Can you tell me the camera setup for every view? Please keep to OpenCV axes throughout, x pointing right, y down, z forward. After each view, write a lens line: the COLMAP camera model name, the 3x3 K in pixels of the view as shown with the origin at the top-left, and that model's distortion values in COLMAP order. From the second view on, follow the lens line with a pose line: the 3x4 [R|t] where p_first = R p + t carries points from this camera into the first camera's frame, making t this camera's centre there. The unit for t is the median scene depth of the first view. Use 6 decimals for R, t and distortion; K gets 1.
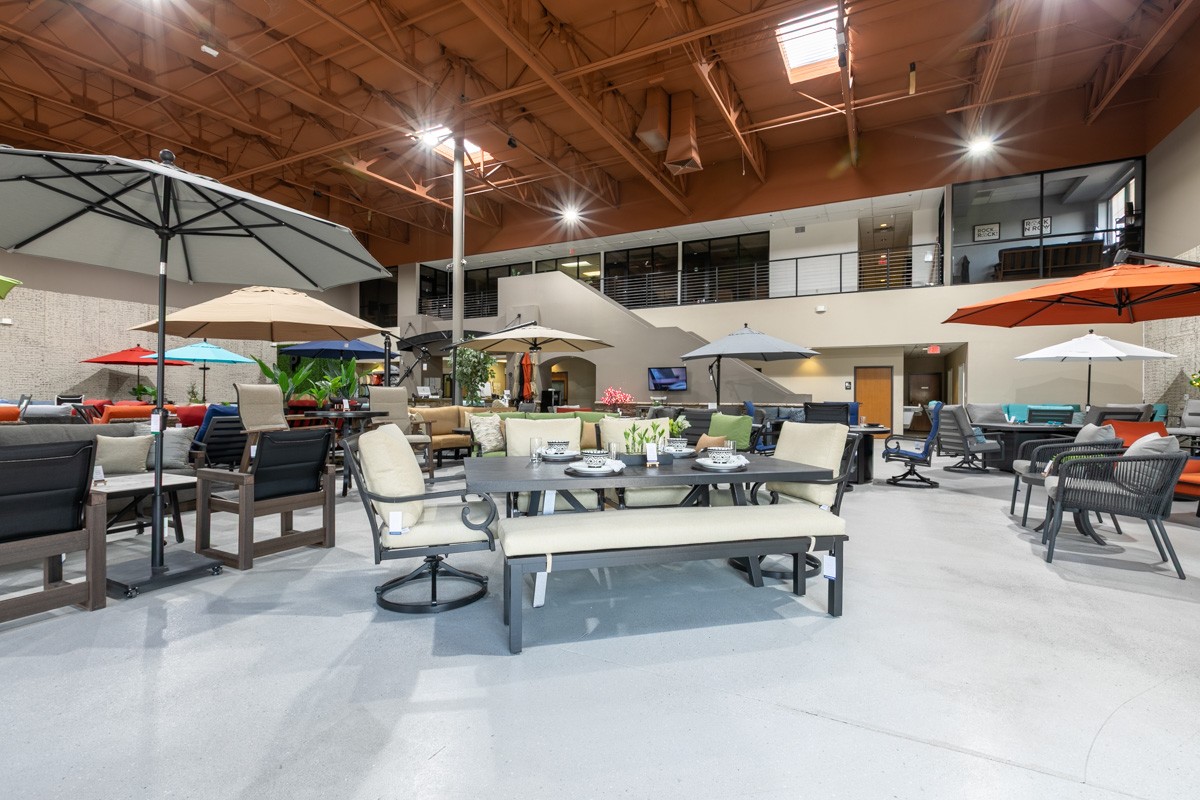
lens RADIAL K [[538.1, 0, 593.9], [0, 538.1, 398.5], [0, 0, 1]] dist [-0.000605, -0.000811]
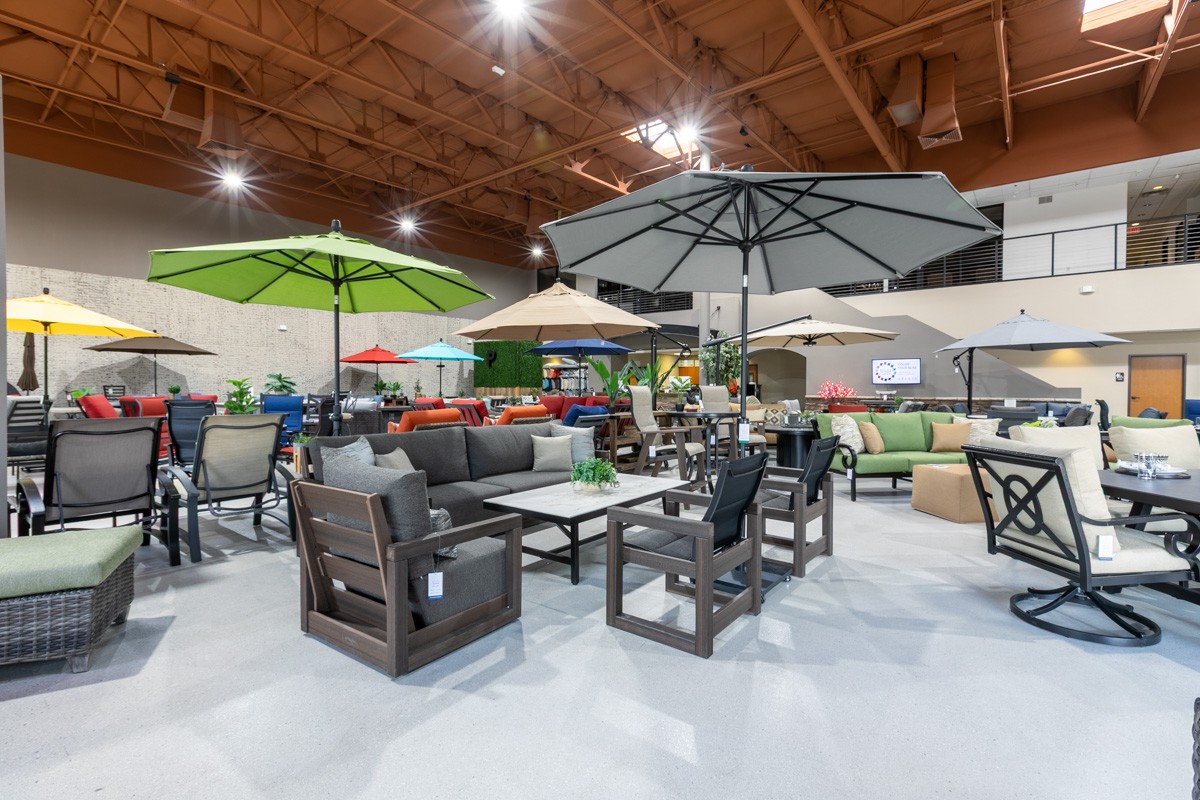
lens RADIAL K [[538.1, 0, 588.8], [0, 538.1, 397.8], [0, 0, 1]] dist [-0.000605, -0.000811]
pose [[0.980709, 0.000472, -0.195472, -0.243003], [0.002958, 0.999847, 0.017255, -0.010418], [0.195450, -0.017500, 0.980557, -0.017752]]
